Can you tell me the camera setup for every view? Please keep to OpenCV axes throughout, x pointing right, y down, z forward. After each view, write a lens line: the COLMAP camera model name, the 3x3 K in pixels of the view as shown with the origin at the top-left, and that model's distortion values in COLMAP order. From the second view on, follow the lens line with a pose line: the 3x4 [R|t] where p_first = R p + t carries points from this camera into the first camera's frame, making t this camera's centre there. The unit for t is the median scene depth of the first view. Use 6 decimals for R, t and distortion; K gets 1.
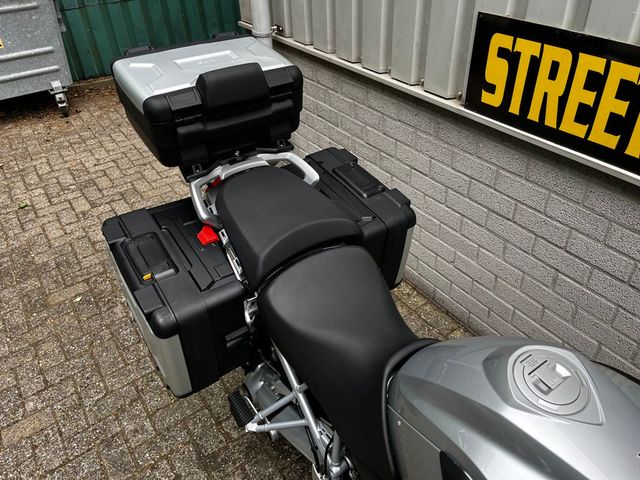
lens RADIAL K [[487.2, 0, 325.5], [0, 487.2, 234.7], [0, 0, 1]] dist [0.065229, -0.094389]
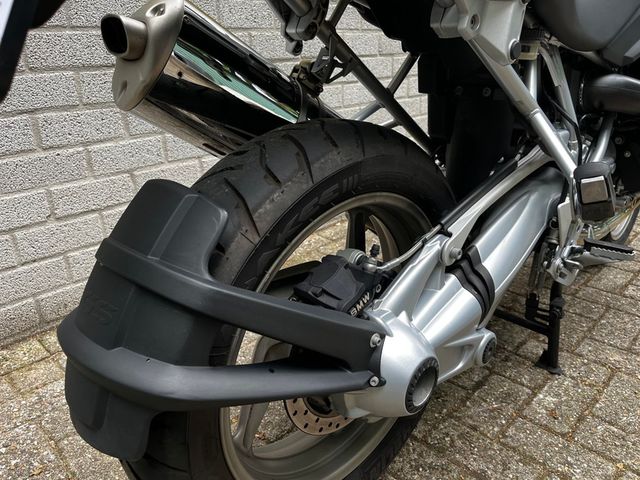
lens RADIAL K [[487.2, 0, 320.3], [0, 487.2, 251.4], [0, 0, 1]] dist [0.065229, -0.094389]
pose [[-0.187645, -0.354061, 0.916204, -0.468412], [0.587250, 0.707265, 0.393591, 0.060234], [-0.787355, 0.611896, 0.075207, 1.006222]]
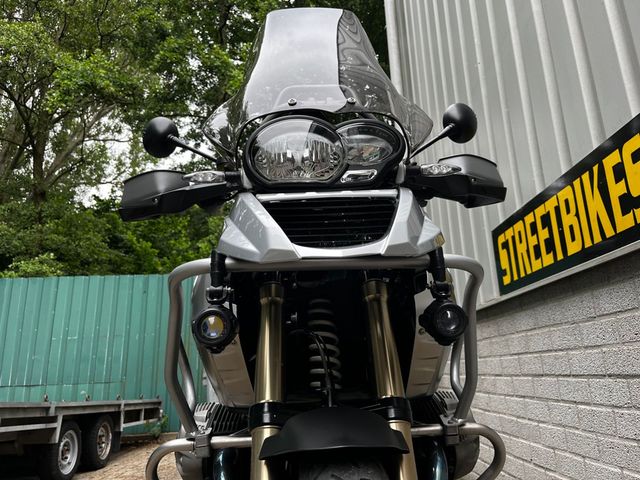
lens RADIAL K [[487.2, 0, 326.4], [0, 487.2, 243.2], [0, 0, 1]] dist [0.065229, -0.094389]
pose [[0.838237, -0.152169, -0.523644, 0.673732], [-0.297215, 0.677610, -0.672687, 0.735082], [0.457188, 0.719506, 0.522771, 0.012455]]
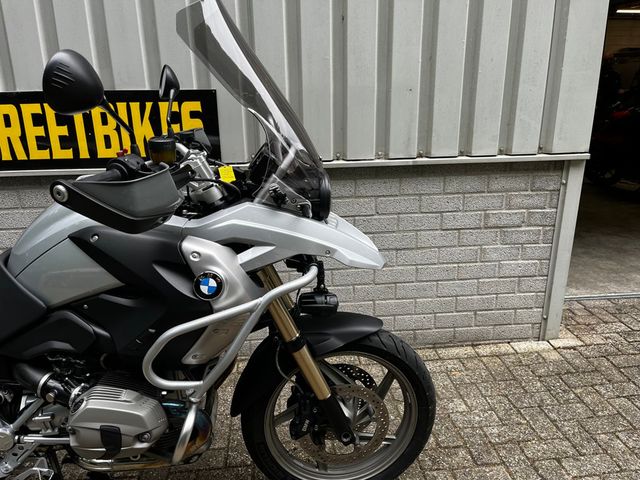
lens RADIAL K [[487.2, 0, 318.3], [0, 487.2, 243.9], [0, 0, 1]] dist [0.065229, -0.094389]
pose [[0.481849, -0.245160, 0.841260, -0.348995], [0.510859, 0.858619, -0.042387, 0.446492], [-0.711930, 0.450189, 0.538967, -0.217749]]
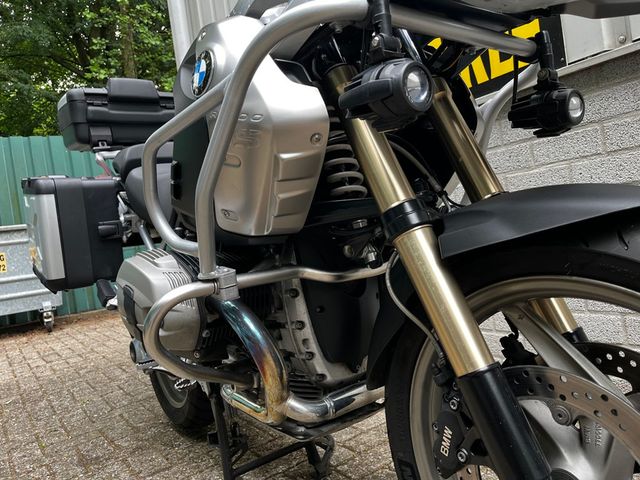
lens RADIAL K [[487.2, 0, 323.3], [0, 487.2, 240.2], [0, 0, 1]] dist [0.065229, -0.094389]
pose [[0.994340, -0.105886, 0.008753, 0.262569], [0.092329, 0.820381, -0.564314, 0.775476], [0.052572, 0.561928, 0.825514, 0.041044]]
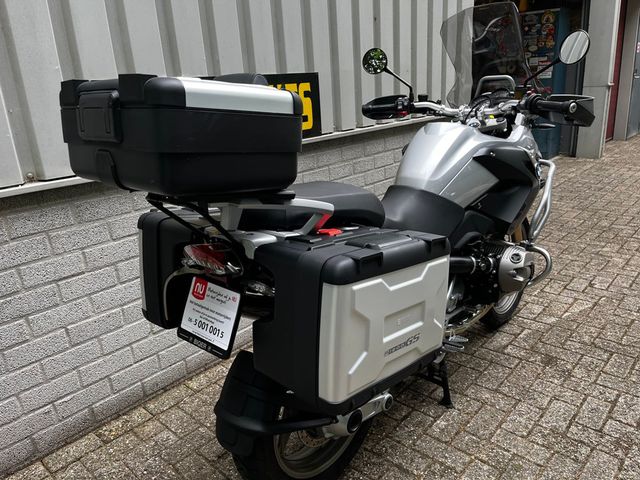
lens RADIAL K [[487.2, 0, 326.8], [0, 487.2, 249.0], [0, 0, 1]] dist [0.065229, -0.094389]
pose [[-0.231270, -0.273818, 0.933562, -0.934410], [0.617808, 0.699932, 0.358342, -0.261983], [-0.751550, 0.659636, 0.007294, 0.853910]]
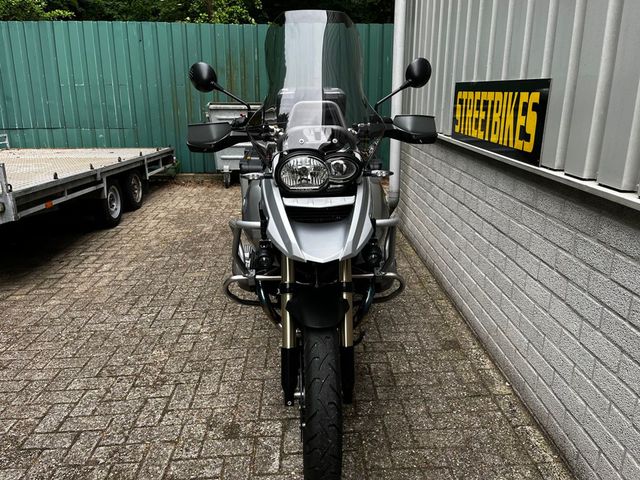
lens RADIAL K [[487.2, 0, 323.7], [0, 487.2, 238.5], [0, 0, 1]] dist [0.065229, -0.094389]
pose [[0.844849, 0.176795, -0.504949, 0.930307], [-0.325027, 0.919291, -0.221949, 0.651374], [0.424955, 0.351636, 0.834126, -0.534224]]
